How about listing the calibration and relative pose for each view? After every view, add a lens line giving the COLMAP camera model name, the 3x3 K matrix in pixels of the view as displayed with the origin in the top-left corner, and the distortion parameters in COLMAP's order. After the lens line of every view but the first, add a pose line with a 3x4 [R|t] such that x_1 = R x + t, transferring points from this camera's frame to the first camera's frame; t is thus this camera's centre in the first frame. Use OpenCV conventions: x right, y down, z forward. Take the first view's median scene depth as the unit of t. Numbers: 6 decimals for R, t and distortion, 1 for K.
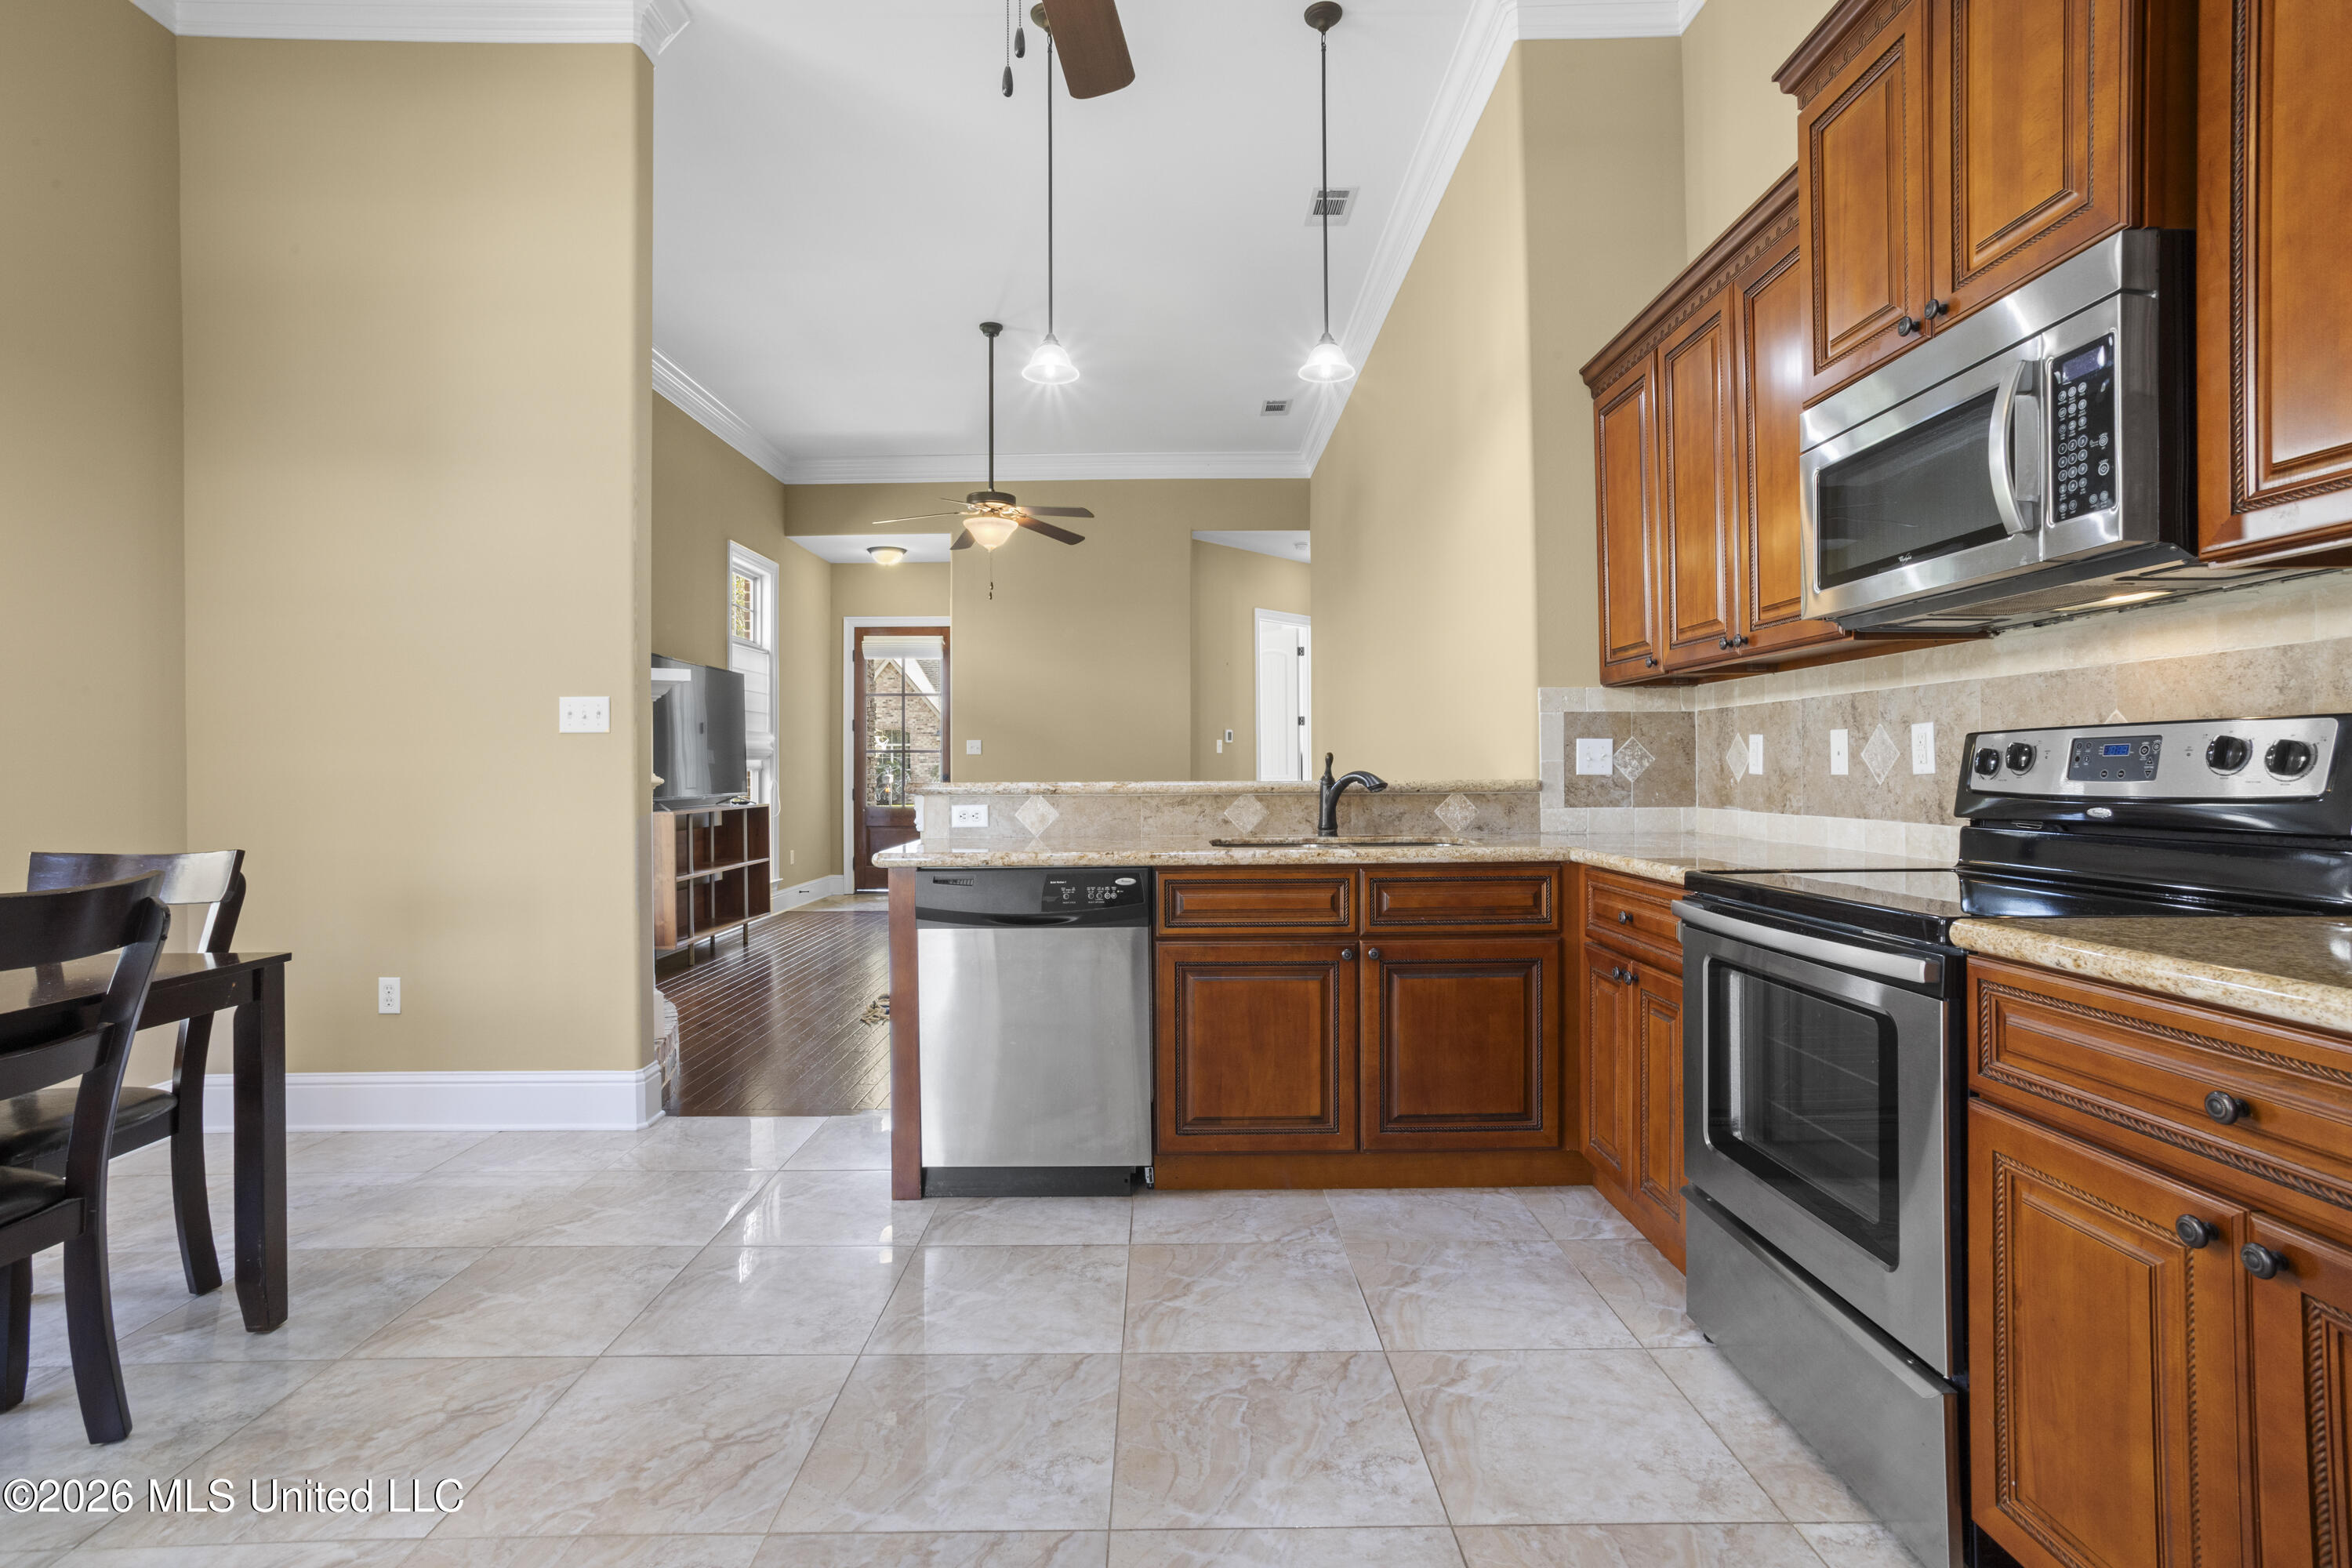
lens RADIAL K [[1122.6, 0, 1168.7], [0, 1122.6, 770.8], [0, 0, 1]] dist [-0.043324, 0.025196]
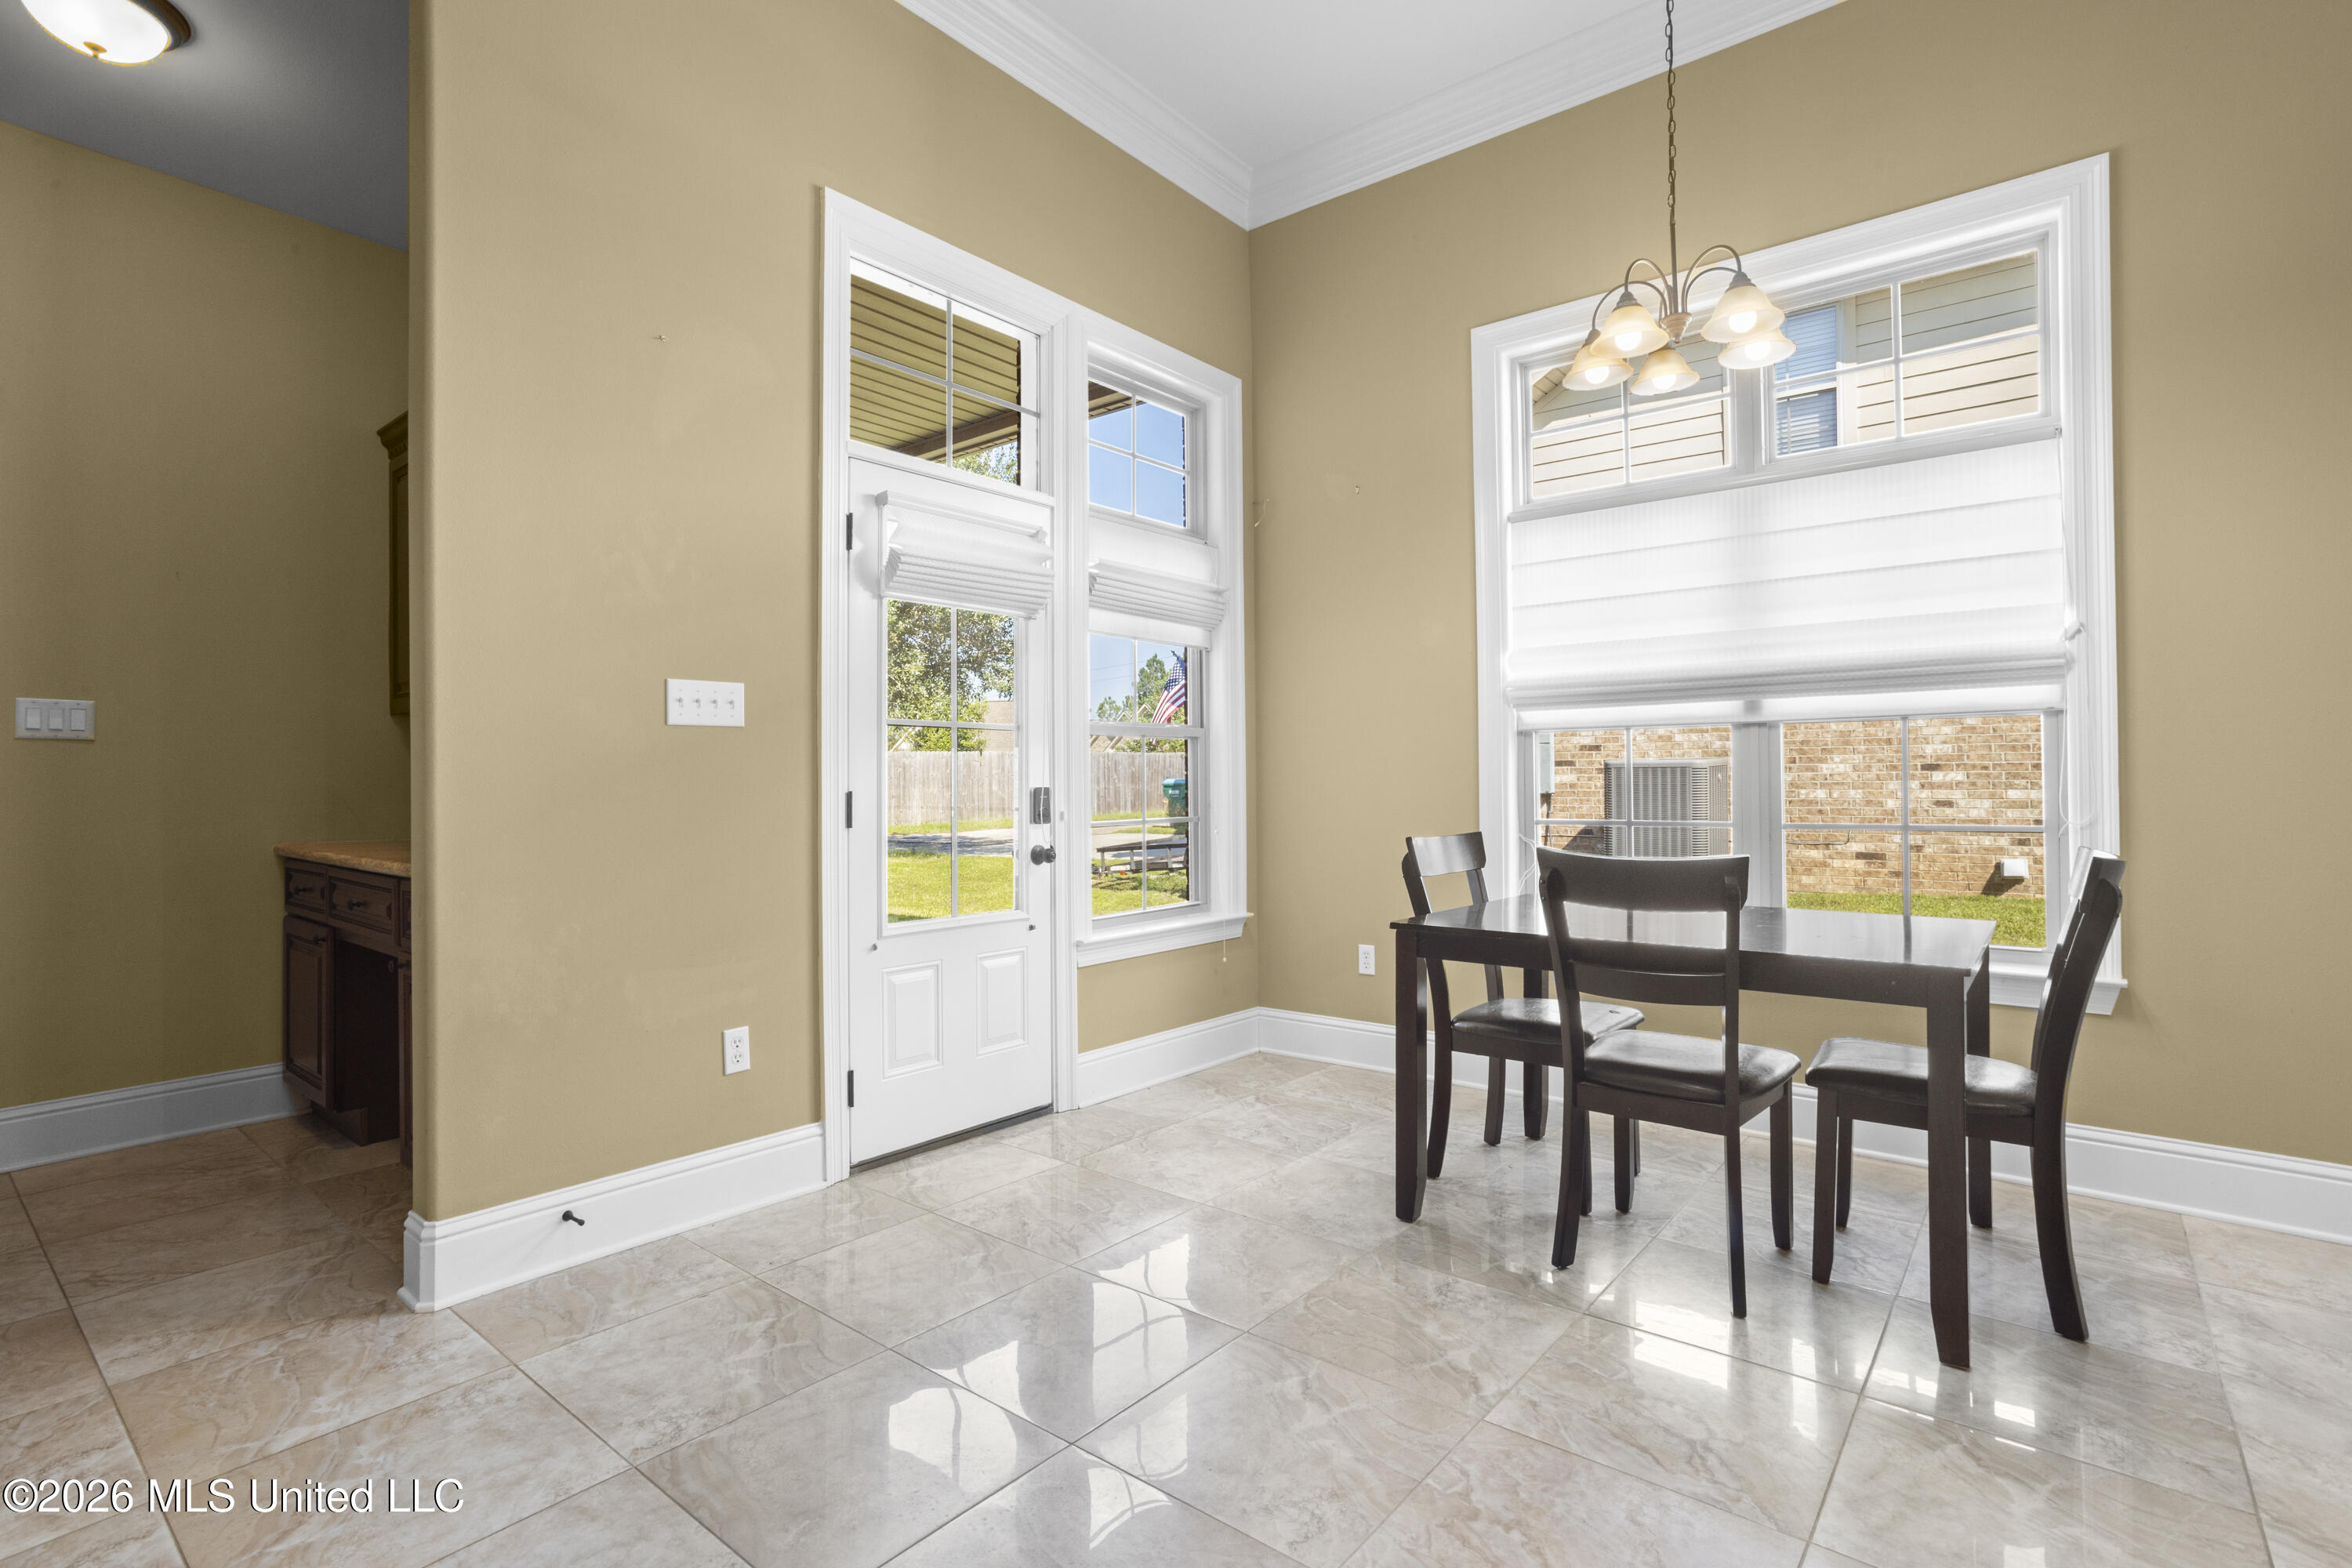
lens RADIAL K [[1122.6, 0, 1169.6], [0, 1122.6, 773.0], [0, 0, 1]] dist [-0.043324, 0.025196]
pose [[-0.639014, 0.004317, -0.769183, 0.247791], [0.009180, 0.999956, -0.002015, -0.000544], [0.769140, -0.008348, -0.639026, 0.824625]]
